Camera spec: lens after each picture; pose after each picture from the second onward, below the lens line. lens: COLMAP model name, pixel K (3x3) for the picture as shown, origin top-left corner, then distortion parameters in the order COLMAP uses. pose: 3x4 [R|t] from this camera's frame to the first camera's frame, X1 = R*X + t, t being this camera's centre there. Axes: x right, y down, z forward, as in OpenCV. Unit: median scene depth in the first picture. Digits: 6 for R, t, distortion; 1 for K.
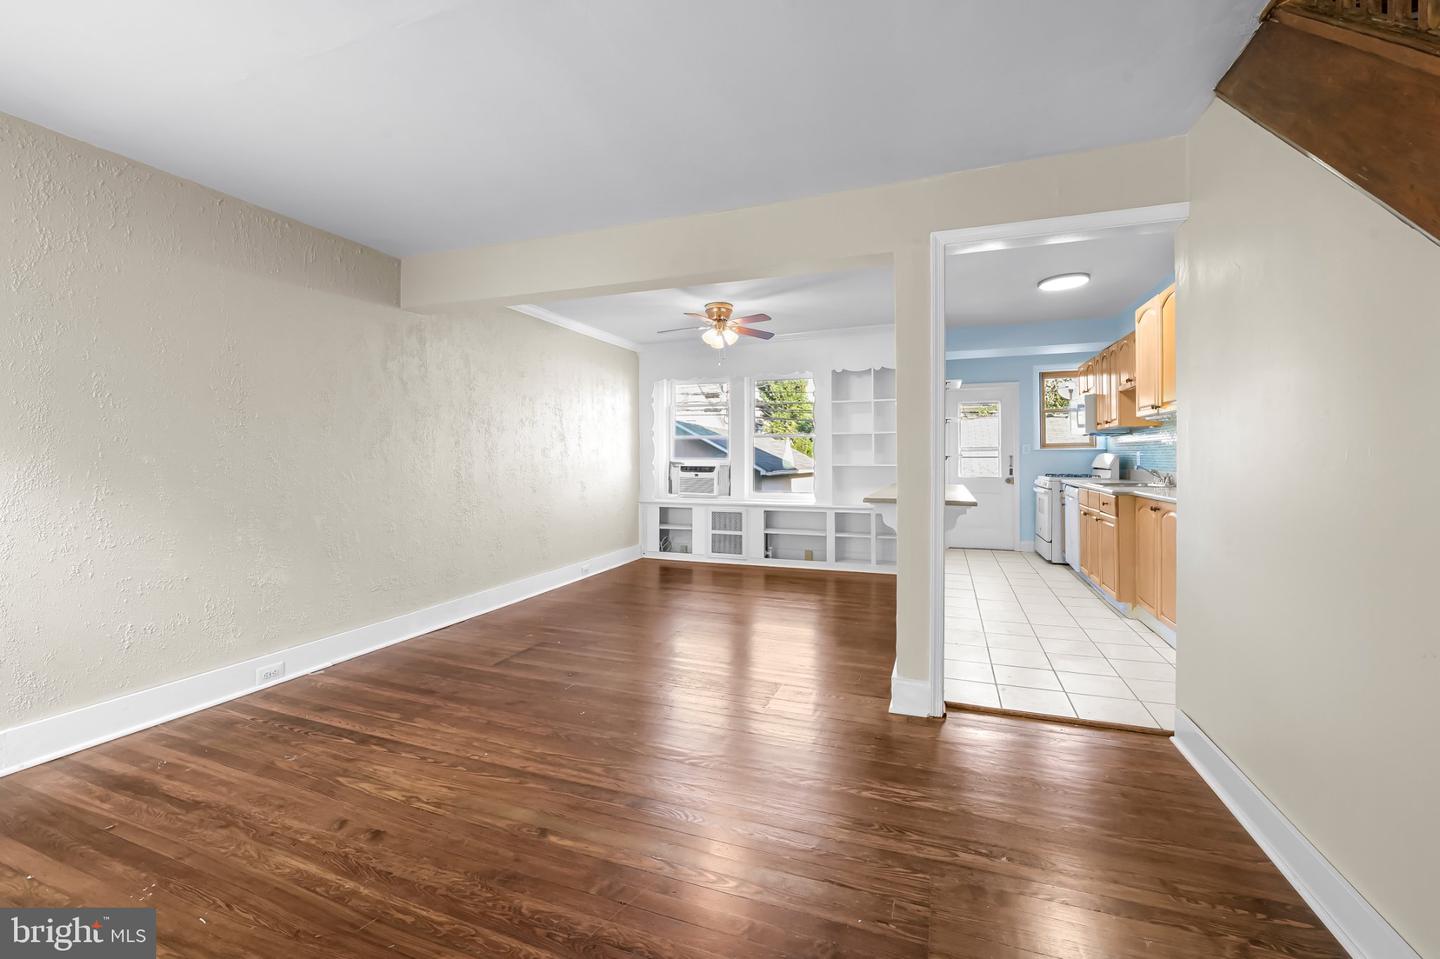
lens RADIAL K [[580.3, 0, 724.7], [0, 580.3, 460.0], [0, 0, 1]] dist [-0.006895, -0.000109]
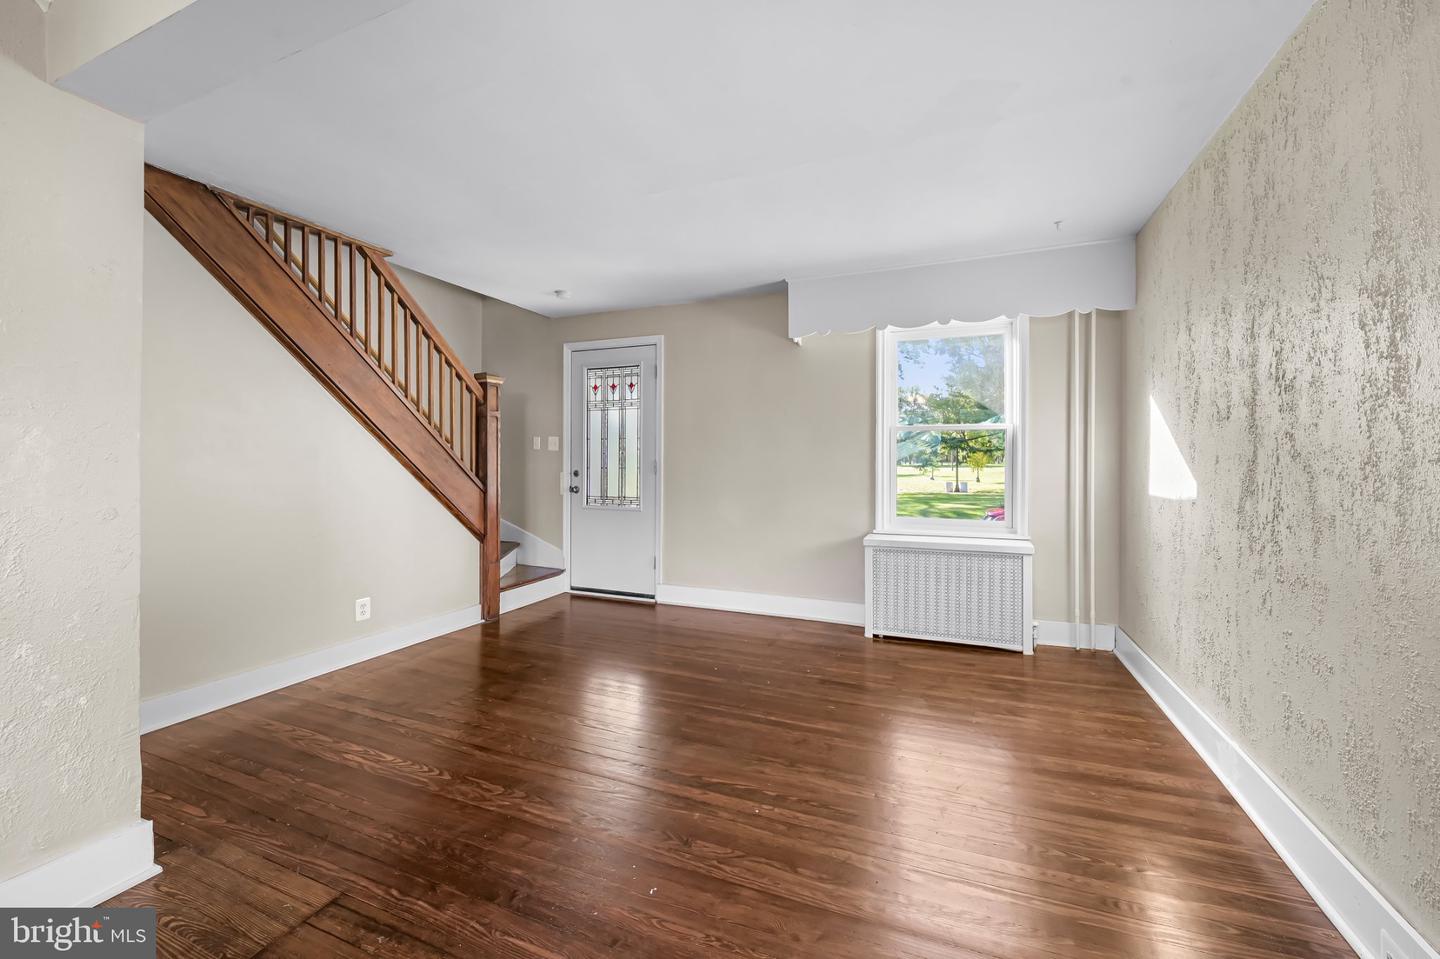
lens RADIAL K [[578.8, 0, 726.4], [0, 578.8, 466.1], [0, 0, 1]] dist [-0.008788, -0.000124]
pose [[-0.999474, 0.000554, 0.032411, -0.153687], [0.000760, 0.999980, 0.006347, -0.000837], [-0.032407, 0.006369, -0.999454, 0.717193]]
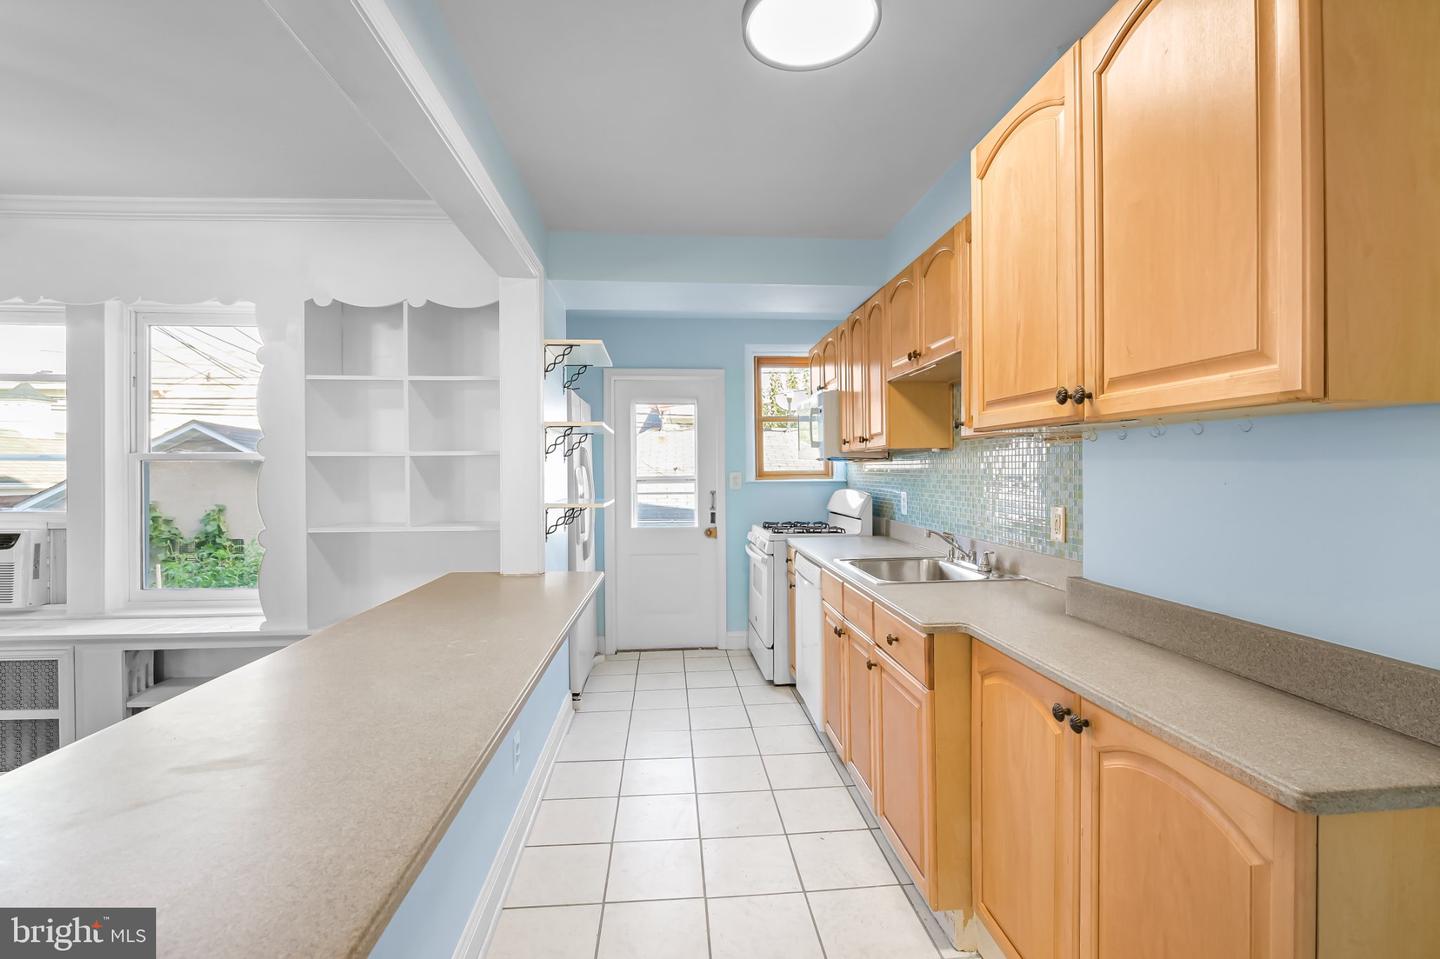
lens RADIAL K [[637.7, 0, 722.7], [0, 637.7, 471.1], [0, 0, 1]] dist [-0.008264, -0.000258]
pose [[0.903243, -0.001758, 0.429126, 0.260760], [0.003738, 0.999986, -0.003771, -0.031020], [-0.429113, 0.005010, 0.903237, 0.472168]]
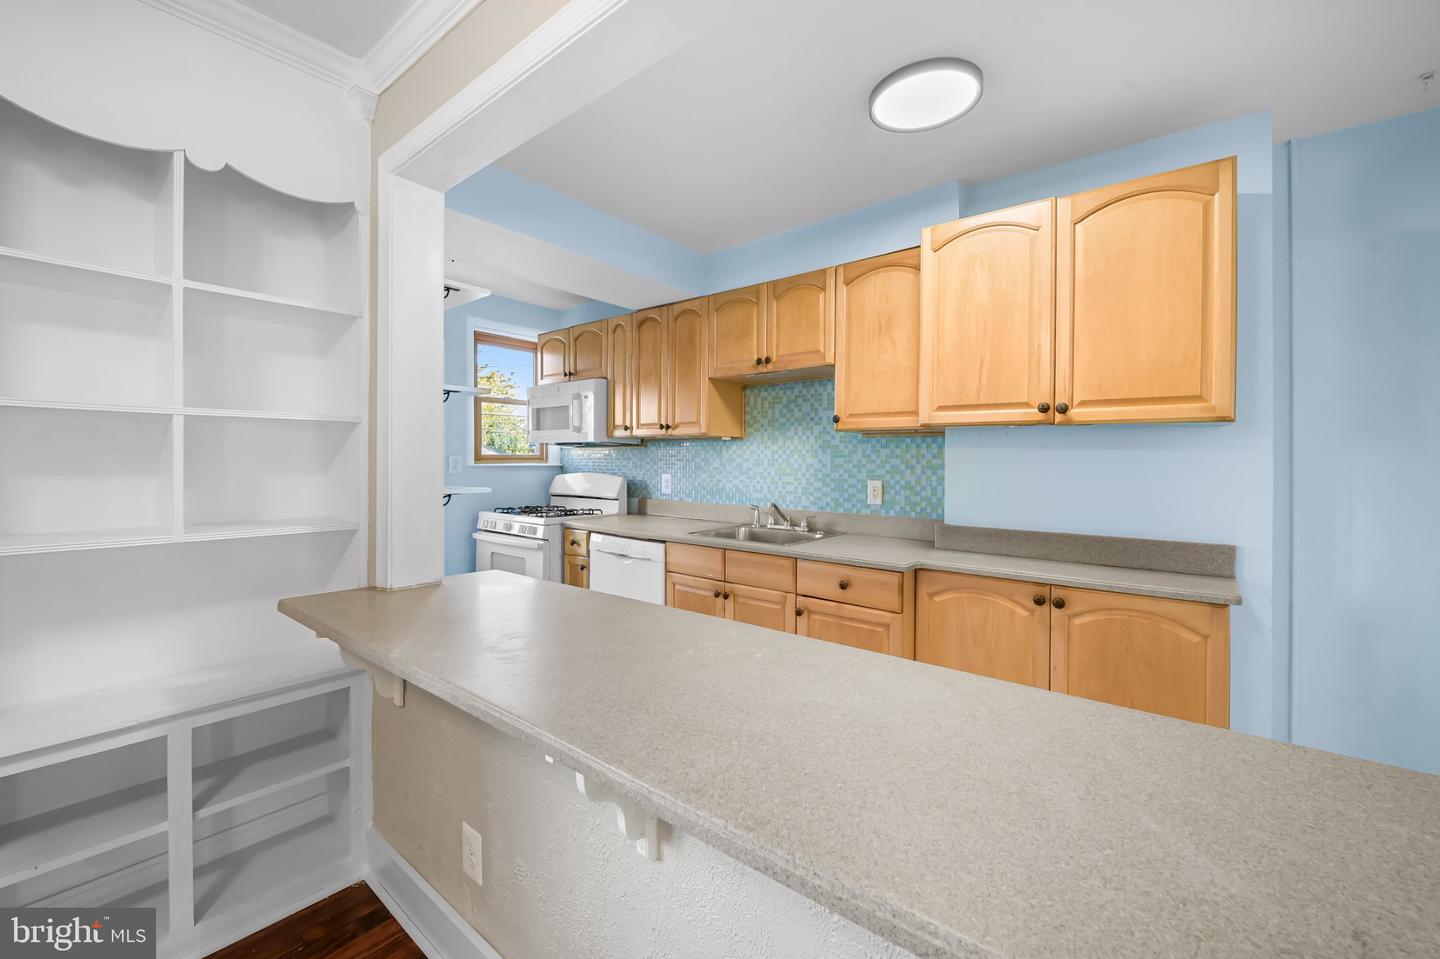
lens RADIAL K [[580.3, 0, 724.7], [0, 580.3, 460.0], [0, 0, 1]] dist [-0.006895, -0.000109]
pose [[0.313795, 0.005722, 0.949473, 0.091321], [-0.003995, 0.999981, -0.004705, -0.025356], [-0.949482, -0.002317, 0.313812, 0.687439]]
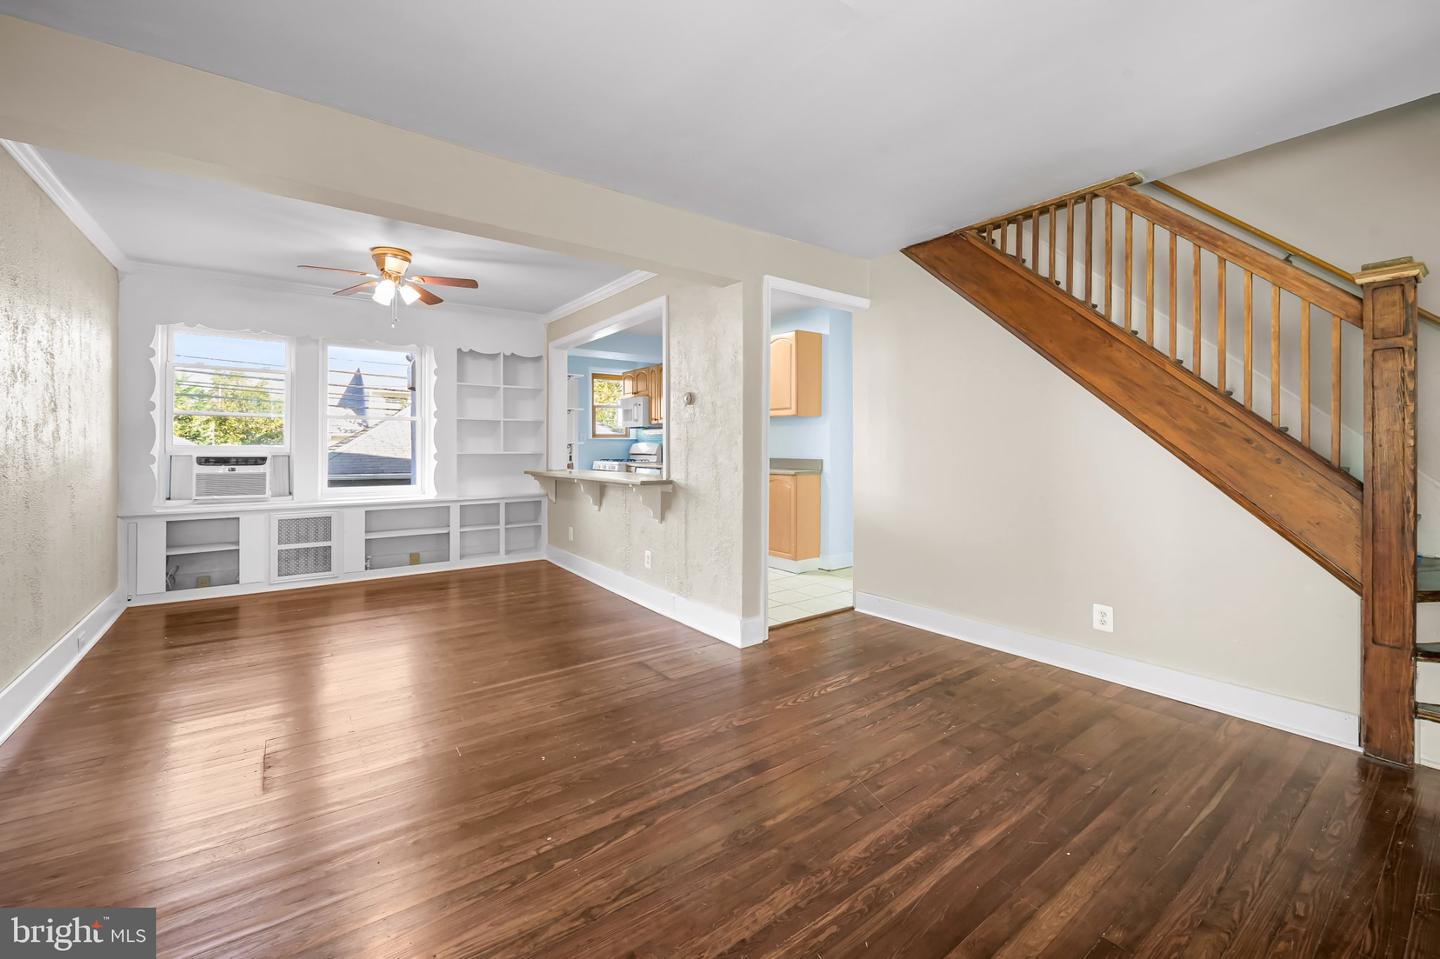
lens RADIAL K [[586.6, 0, 723.6], [0, 586.6, 445.5], [0, 0, 1]] dist [-0.003333, -0.000344]
pose [[0.543930, 0.003446, 0.839124, -0.360169], [0.001499, 0.999986, -0.005078, 0.002124], [-0.839129, 0.004020, 0.543917, 0.155075]]
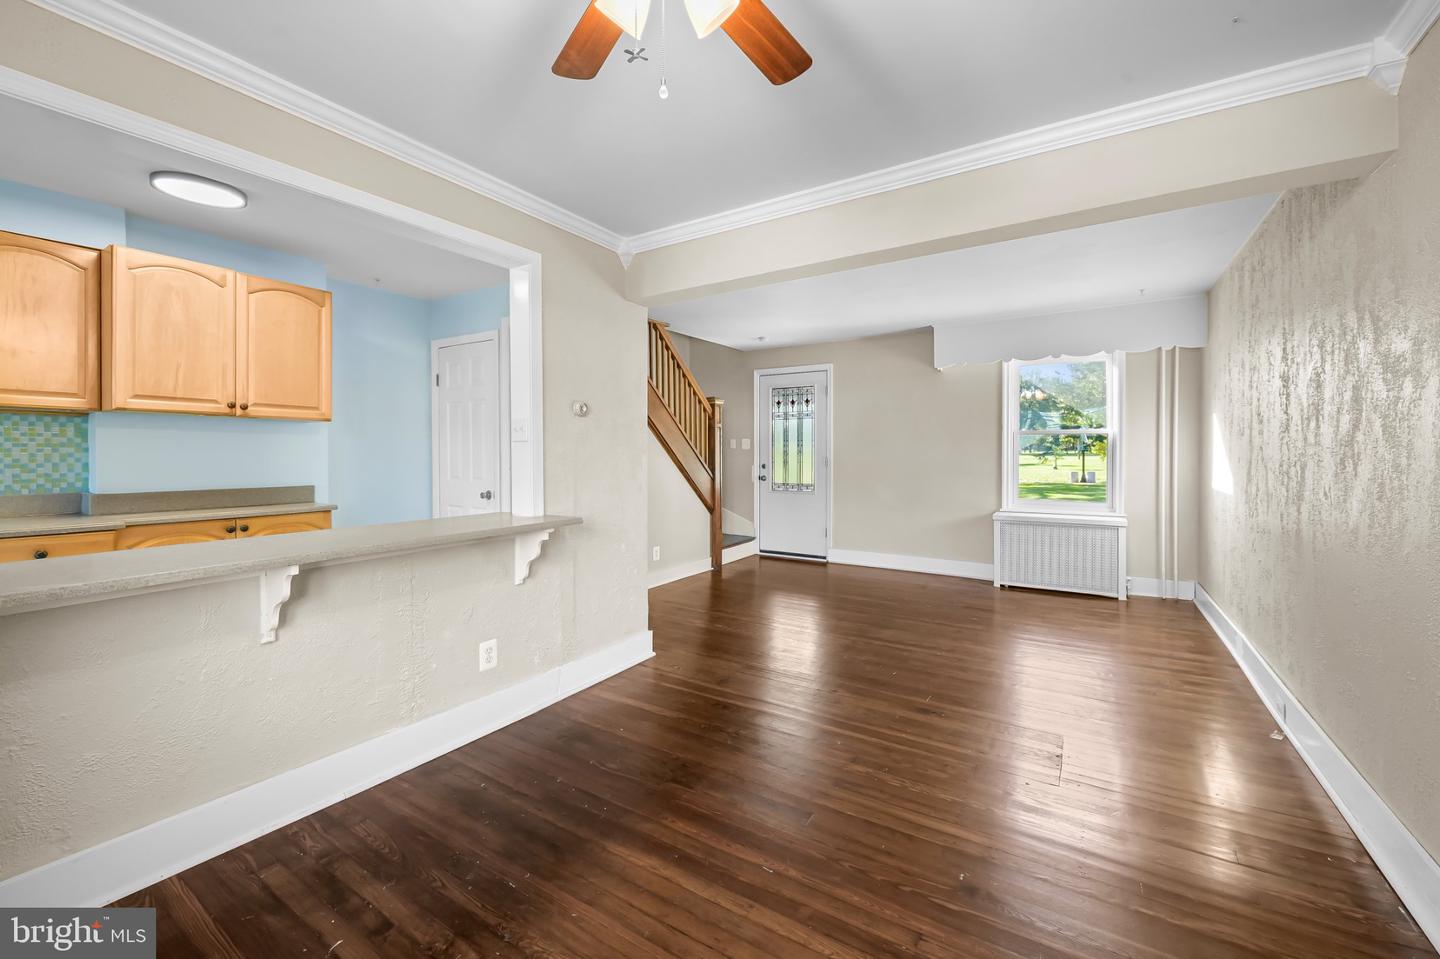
lens RADIAL K [[580.3, 0, 724.7], [0, 580.3, 460.0], [0, 0, 1]] dist [-0.006895, -0.000109]
pose [[-0.978147, 0.002413, 0.207903, -0.067856], [0.005434, 0.999888, 0.013962, -0.013800], [-0.207846, 0.014787, -0.978050, 1.021888]]
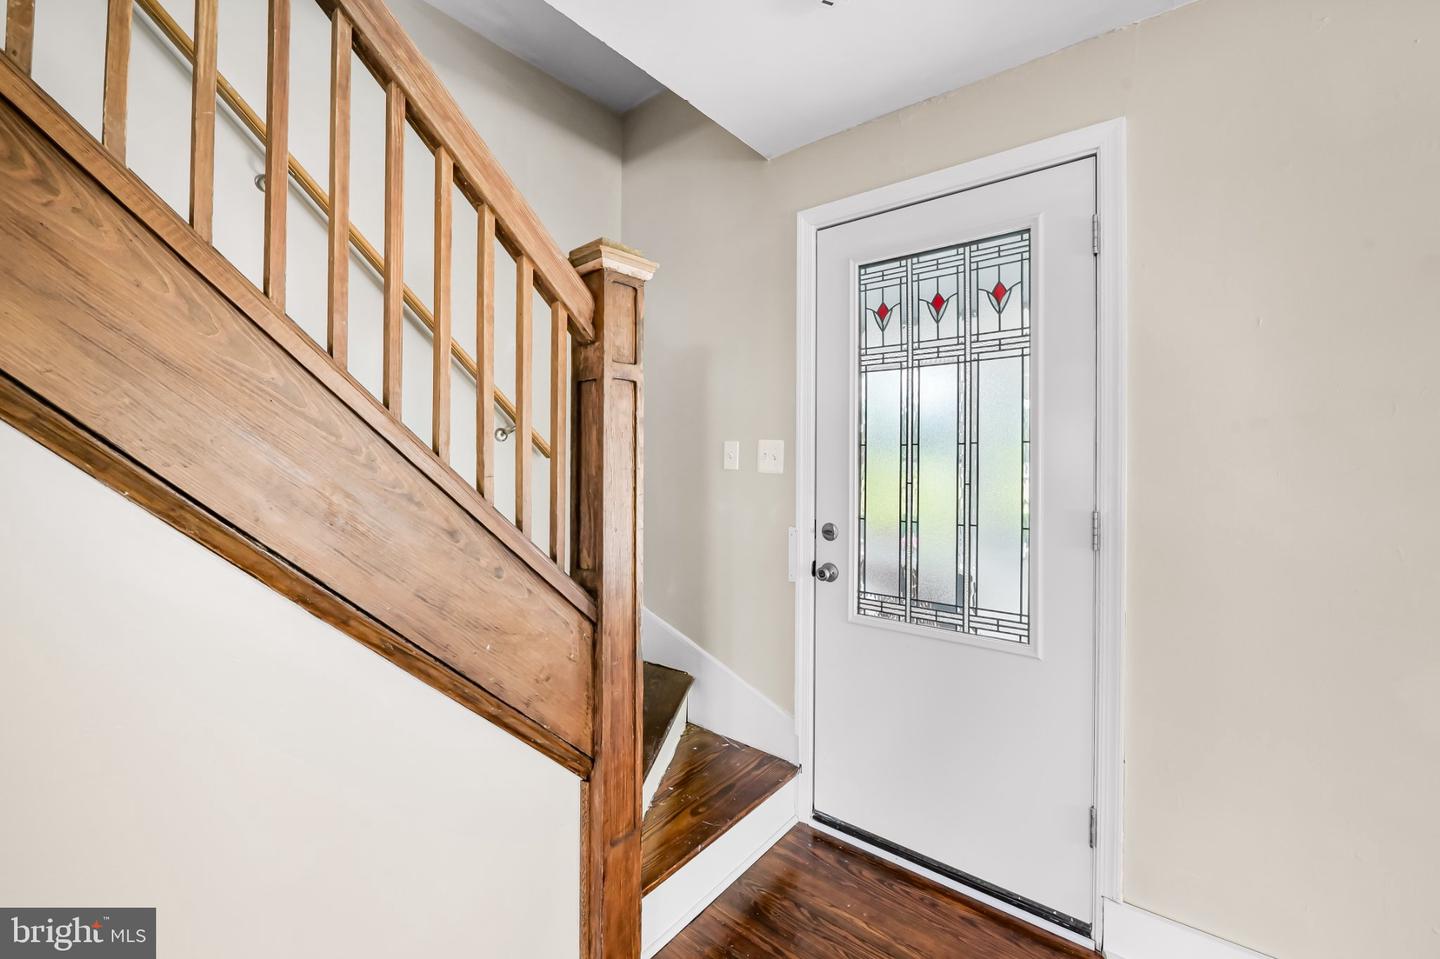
lens RADIAL K [[599.9, 0, 720.9], [0, 599.9, 461.4], [0, 0, 1]] dist [-0.003113, -0.000327]
pose [[-0.950759, 0.001165, 0.309928, 0.048591], [0.000080, 0.999994, -0.003514, -0.025096], [-0.309930, -0.003316, -0.950754, 0.222266]]
